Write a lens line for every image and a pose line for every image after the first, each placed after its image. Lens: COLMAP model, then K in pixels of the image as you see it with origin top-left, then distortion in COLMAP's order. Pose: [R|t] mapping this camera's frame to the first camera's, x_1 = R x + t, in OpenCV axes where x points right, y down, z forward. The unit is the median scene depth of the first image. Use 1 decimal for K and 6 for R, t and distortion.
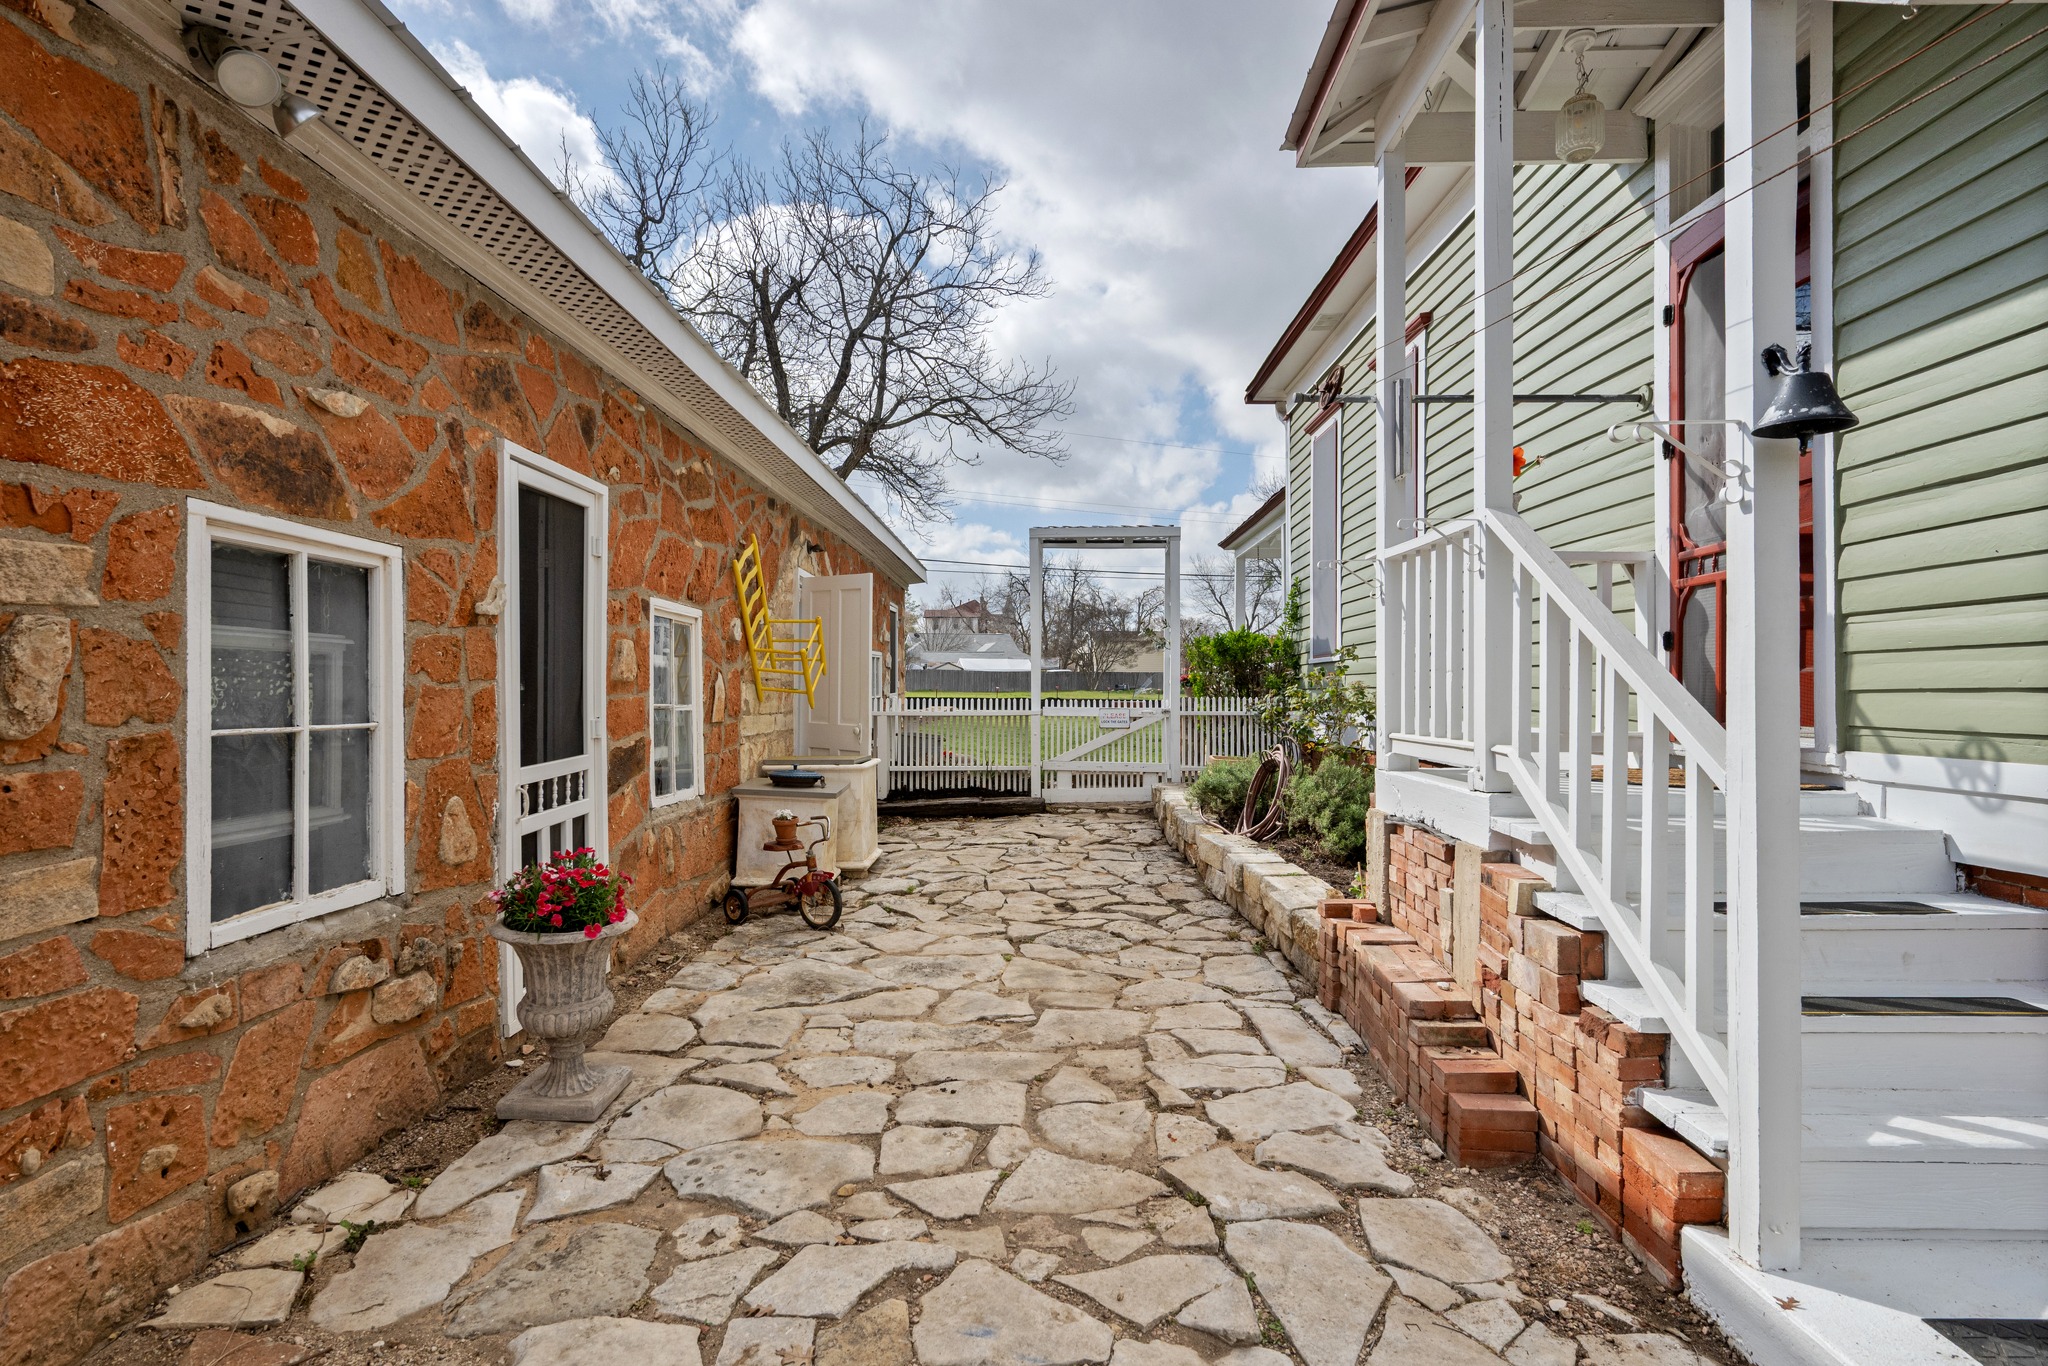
lens RADIAL K [[1032.3, 0, 1024.0], [0, 1032.3, 683.0], [0, 0, 1]] dist [0.000160, 0.000050]
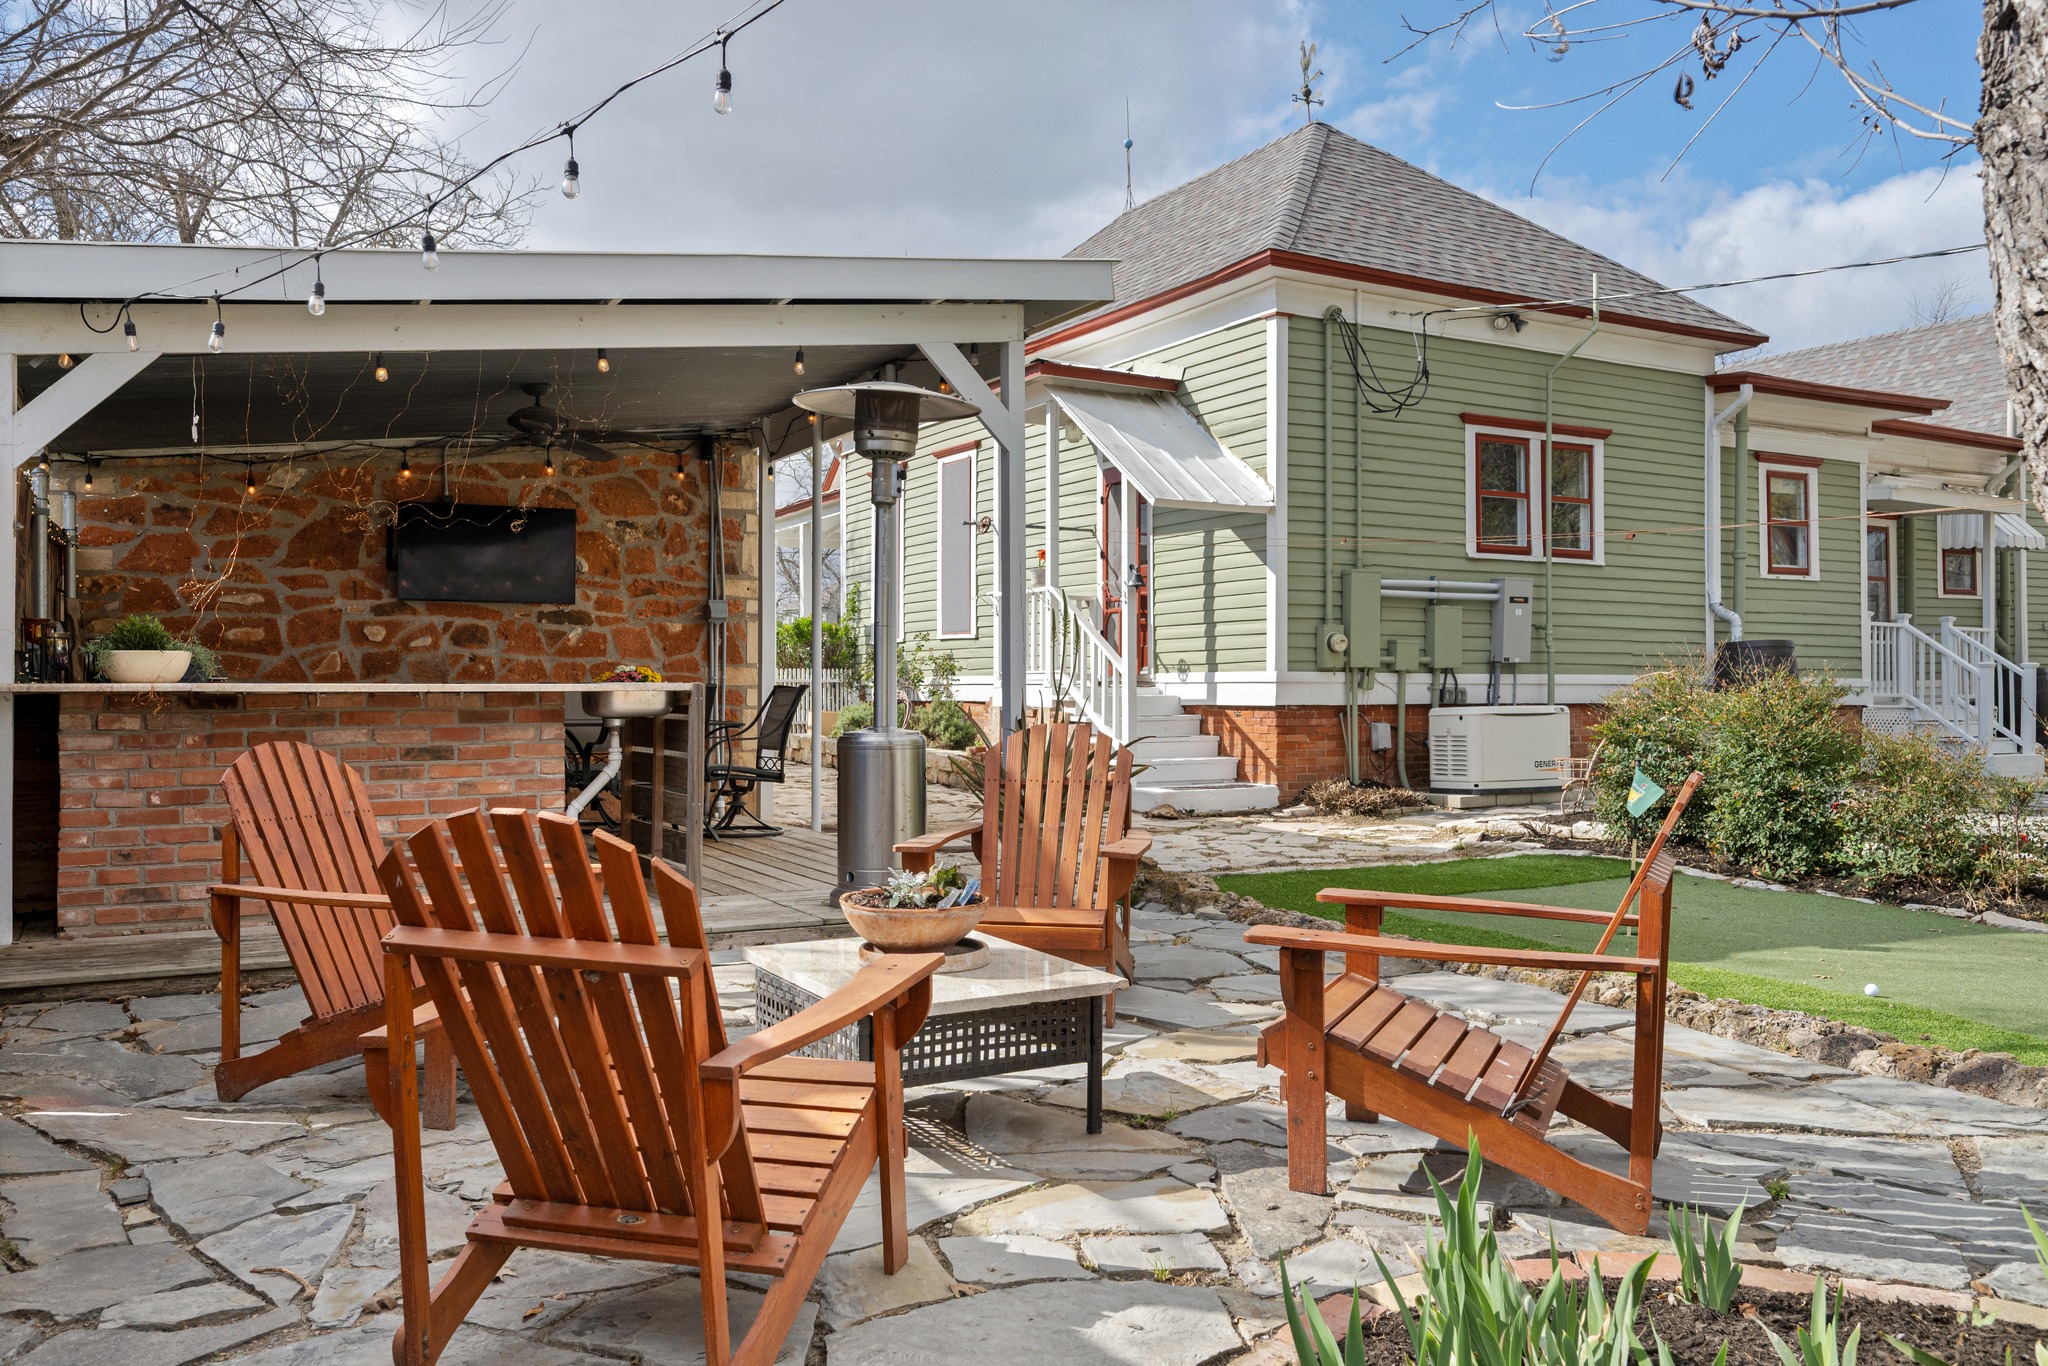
lens RADIAL K [[1507.4, 0, 1024.0], [0, 1507.4, 683.0], [0, 0, 1]] dist [0.000015, 0.000028]
pose [[0.861825, -0.002533, 0.507199, -1.388563], [0.000083, 0.999988, 0.004852, 0.060562], [-0.507205, -0.004139, 0.861816, -2.044991]]
